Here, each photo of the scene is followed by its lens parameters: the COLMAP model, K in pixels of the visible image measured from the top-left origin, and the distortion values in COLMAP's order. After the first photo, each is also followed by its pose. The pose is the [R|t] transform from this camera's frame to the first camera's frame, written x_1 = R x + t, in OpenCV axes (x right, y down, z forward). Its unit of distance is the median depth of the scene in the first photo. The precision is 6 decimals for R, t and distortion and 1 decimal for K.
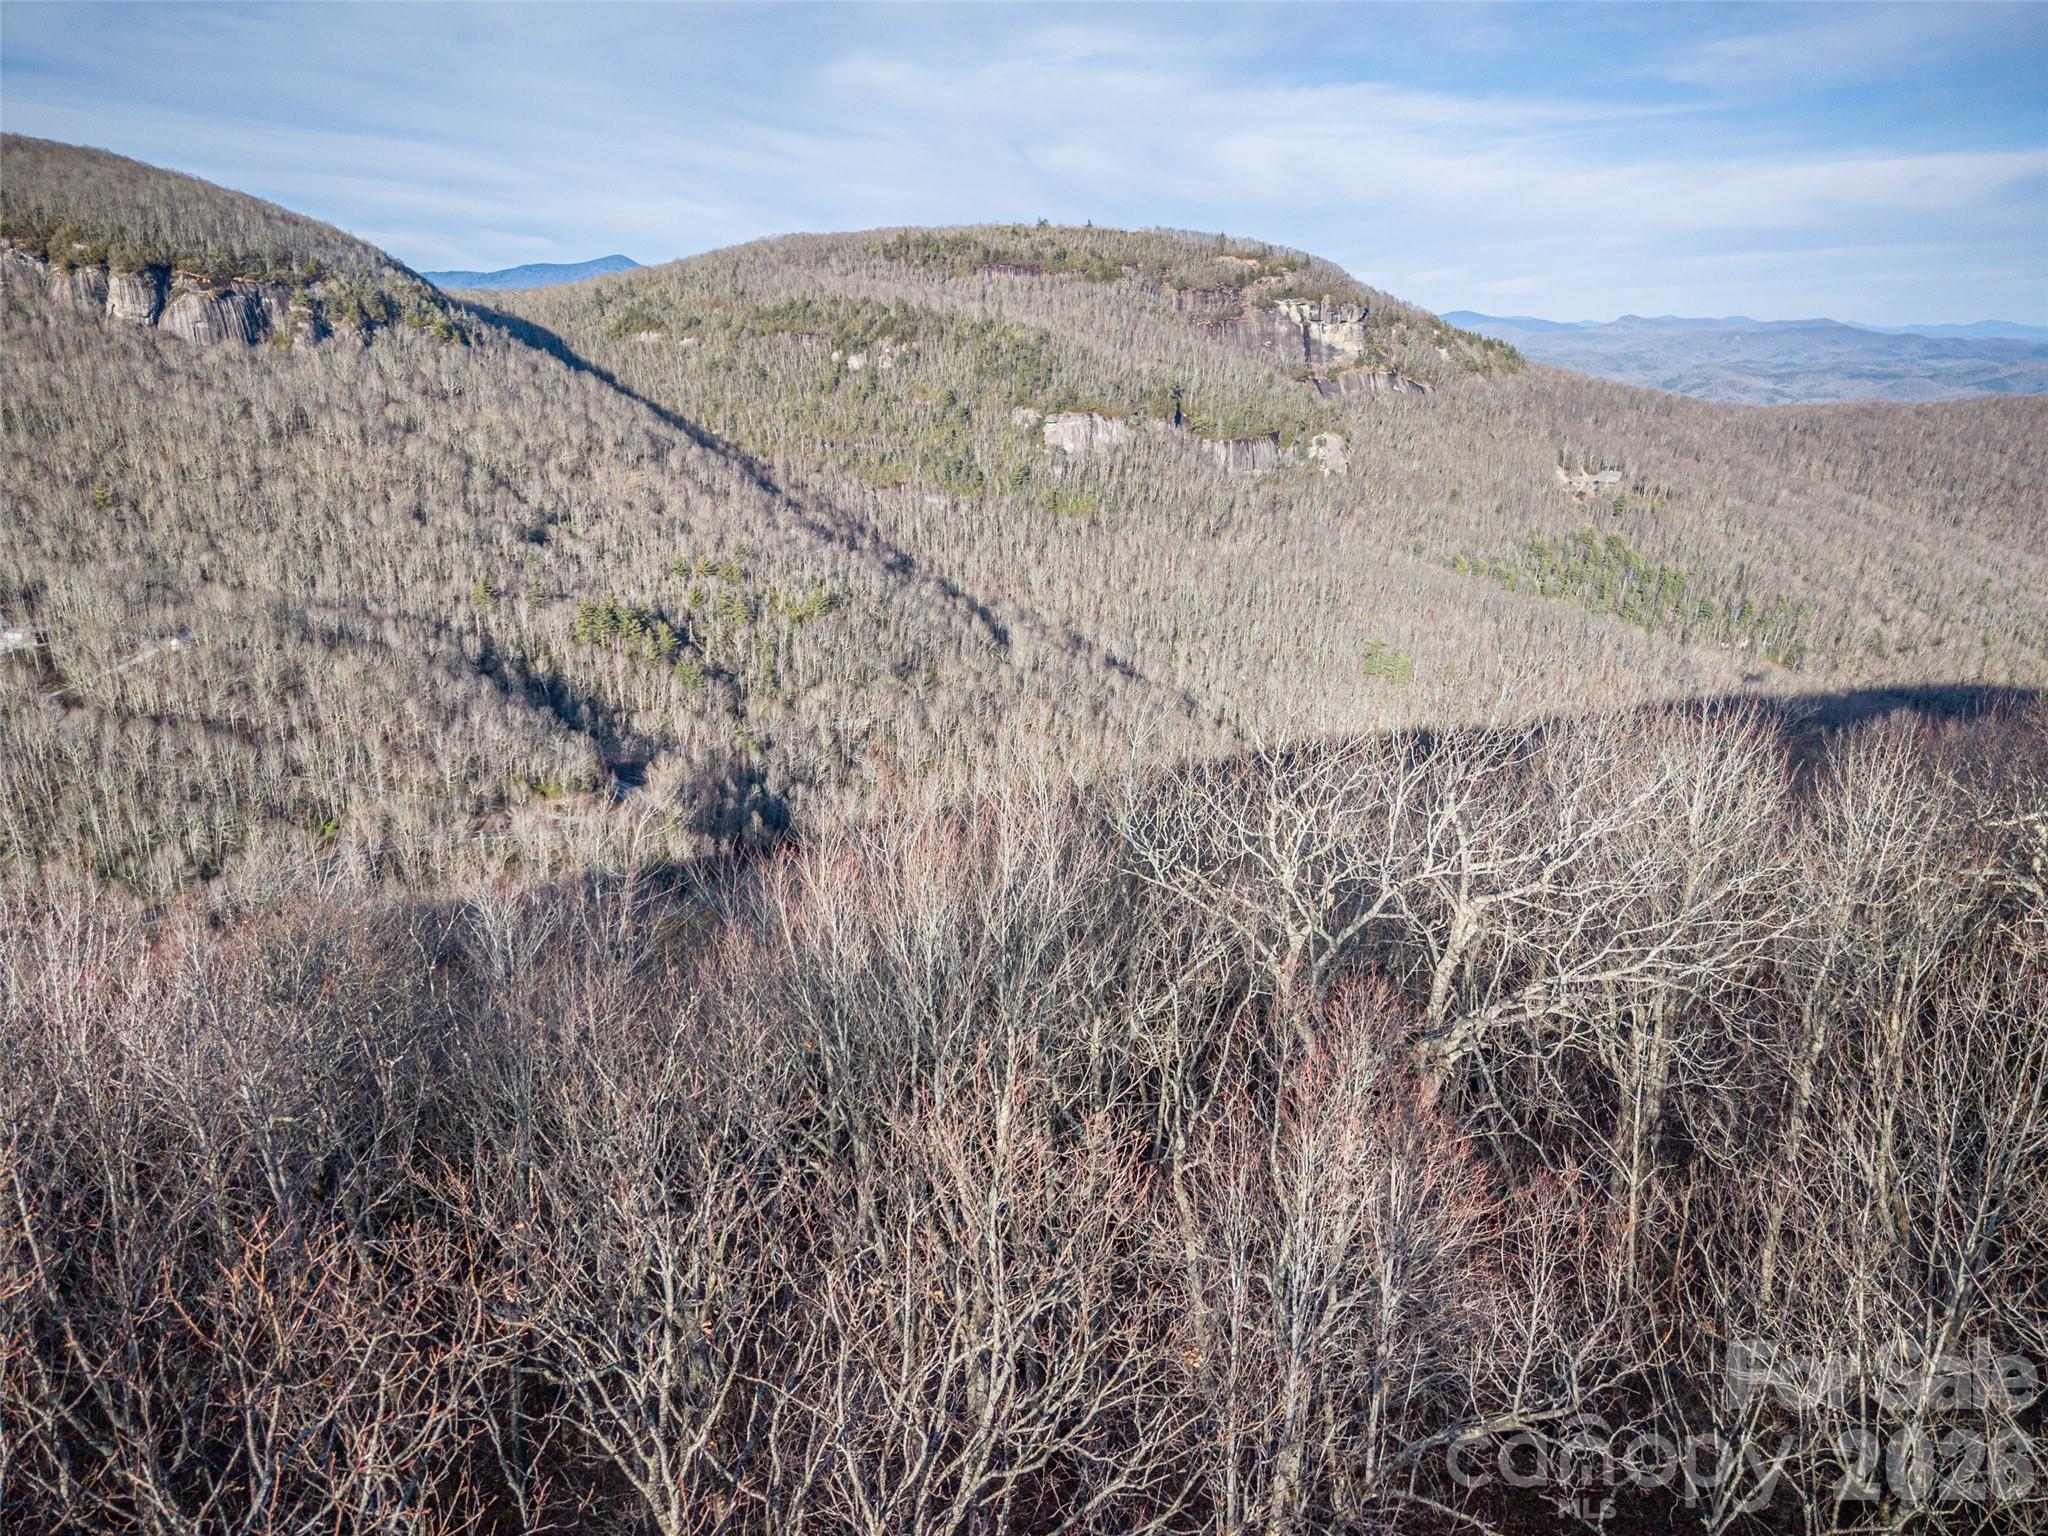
lens RADIAL K [[1373.4, 0, 1024.1], [0, 1373.4, 762.0], [0, 0, 1]] dist [0.032079, -0.030379]
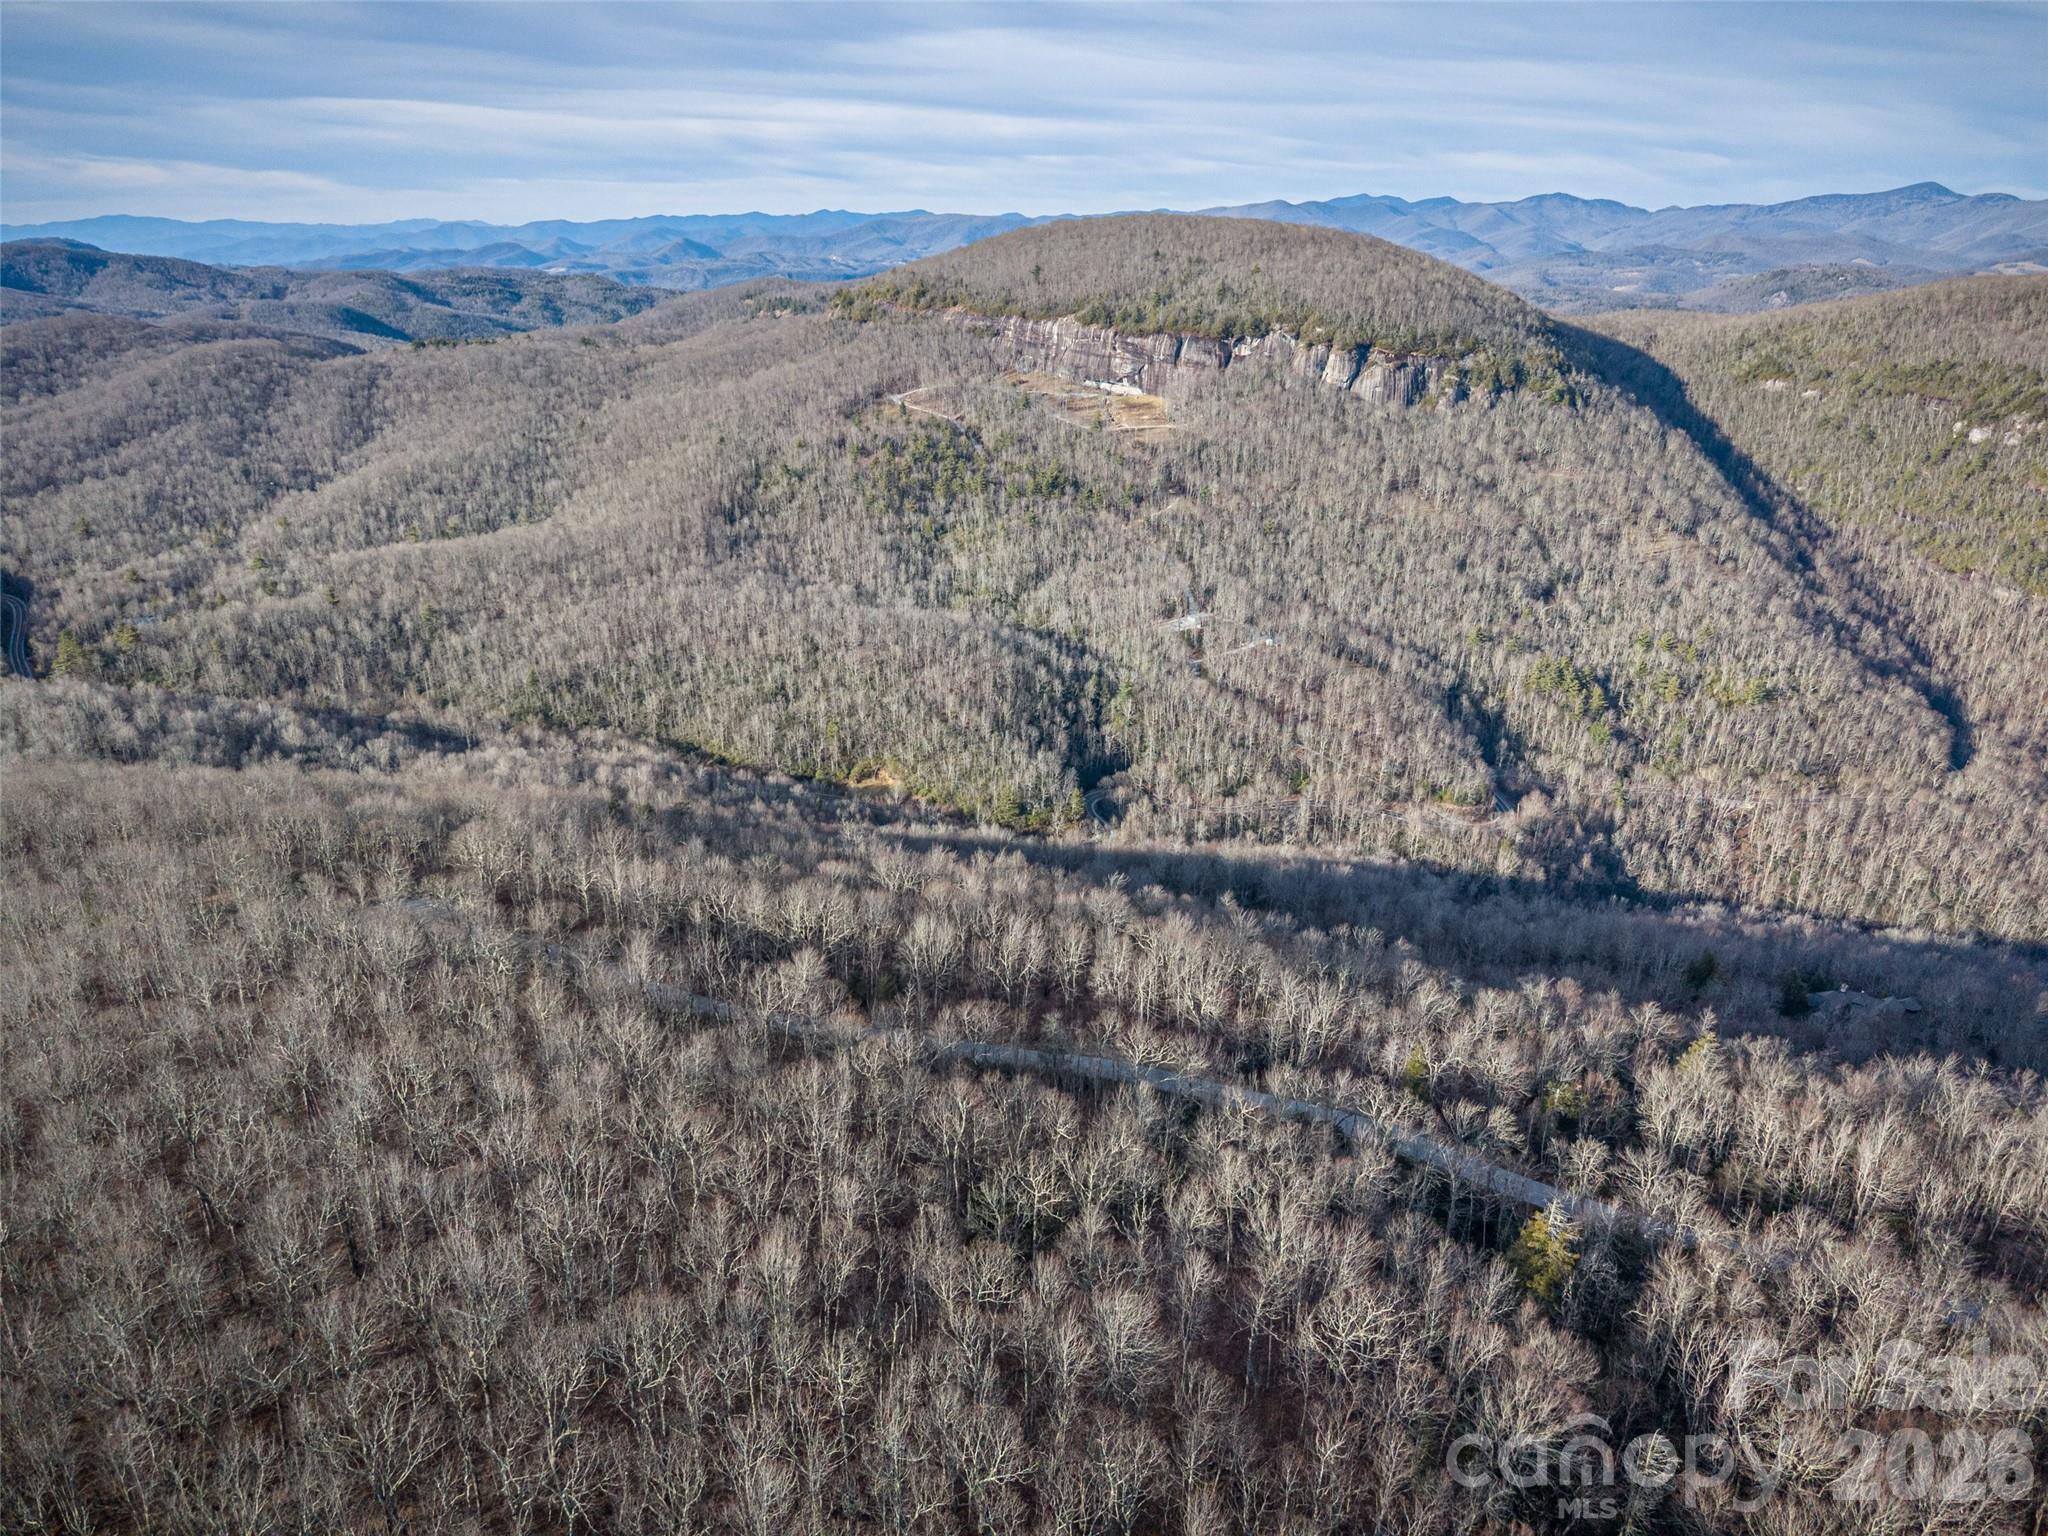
lens RADIAL K [[1385.0, 0, 1024.0], [0, 1385.0, 768.0], [0, 0, 1]] dist [0.018500, -0.009498]
pose [[0.682660, 0.268690, -0.679544, 0.203396], [-0.232267, 0.961503, 0.146844, -0.072207], [0.692840, 0.057591, 0.718788, -0.215171]]
